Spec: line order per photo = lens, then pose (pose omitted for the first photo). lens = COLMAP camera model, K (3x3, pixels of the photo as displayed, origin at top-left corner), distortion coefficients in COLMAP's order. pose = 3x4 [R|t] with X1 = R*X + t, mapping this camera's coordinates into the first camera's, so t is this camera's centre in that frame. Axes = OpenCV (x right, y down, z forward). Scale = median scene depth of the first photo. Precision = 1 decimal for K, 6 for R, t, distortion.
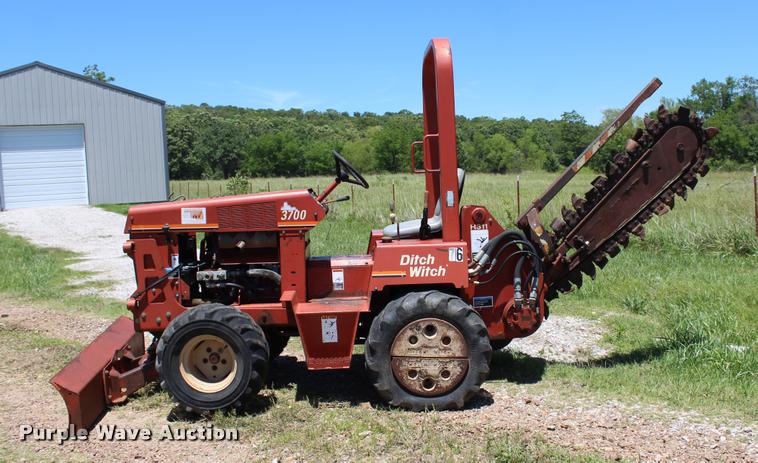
lens RADIAL K [[756.3, 0, 441.3], [0, 756.3, 231.6], [0, 0, 1]] dist [-0.130622, 0.012254]
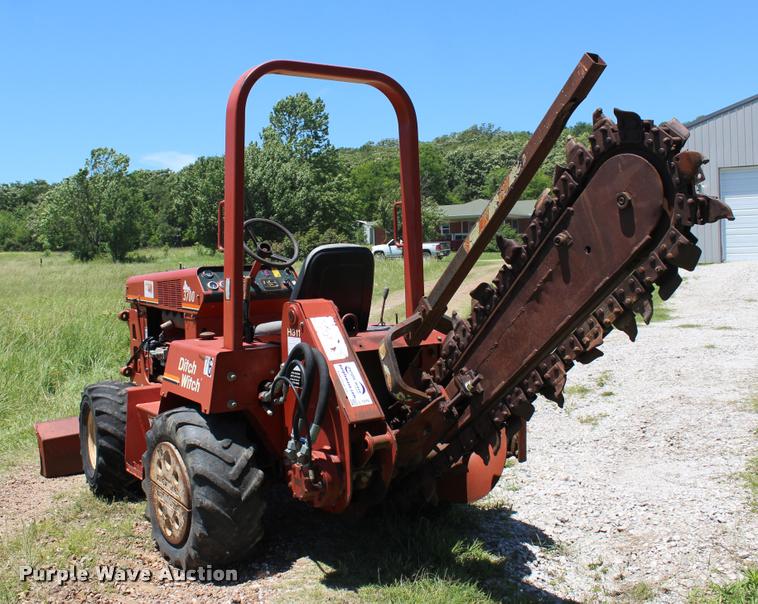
lens RADIAL K [[880.2, 0, 379.0], [0, 880.2, 302.0], [0, 0, 1]] dist [-0.183695, -0.011622]
pose [[0.481343, 0.076374, -0.873199, 0.708811], [-0.058486, 0.996775, 0.054942, -0.074592], [0.874579, 0.024624, 0.484257, 0.634494]]
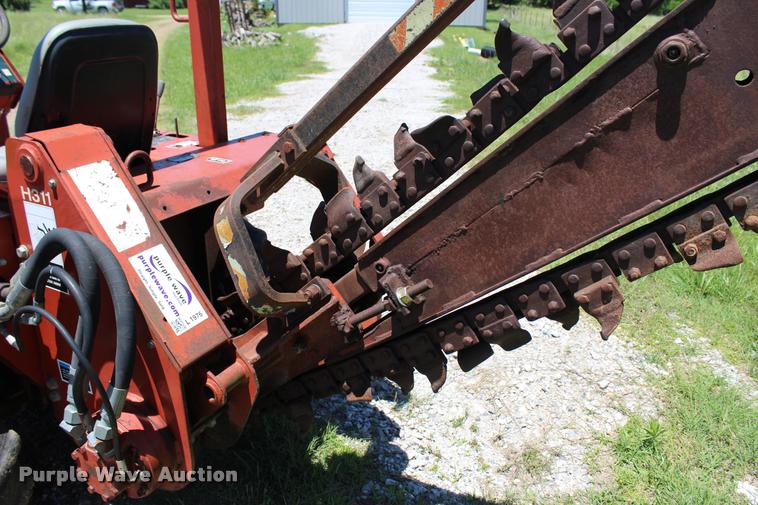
lens RADIAL K [[623.1, 0, 378.9], [0, 623.1, 261.6], [0, 0, 1]] dist [-0.178963, 0.163074]
pose [[0.818739, 0.272753, -0.505244, 0.310136], [-0.096443, 0.932790, 0.347277, -0.084525], [0.566008, -0.235602, 0.790017, 0.794765]]
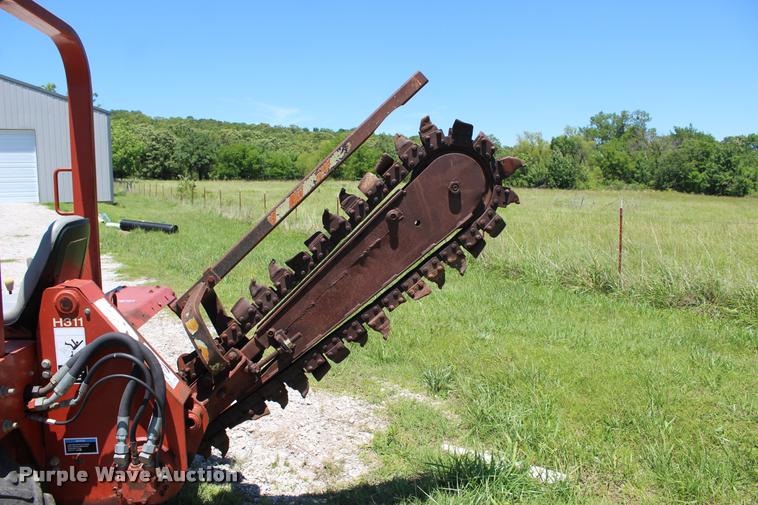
lens RADIAL K [[623.1, 0, 378.9], [0, 623.1, 261.6], [0, 0, 1]] dist [-0.178963, 0.163074]
pose [[0.999317, 0.036948, -0.000611, 0.264944], [-0.036866, 0.997961, 0.052111, -0.078931], [0.002535, -0.052053, 0.998641, 0.501602]]
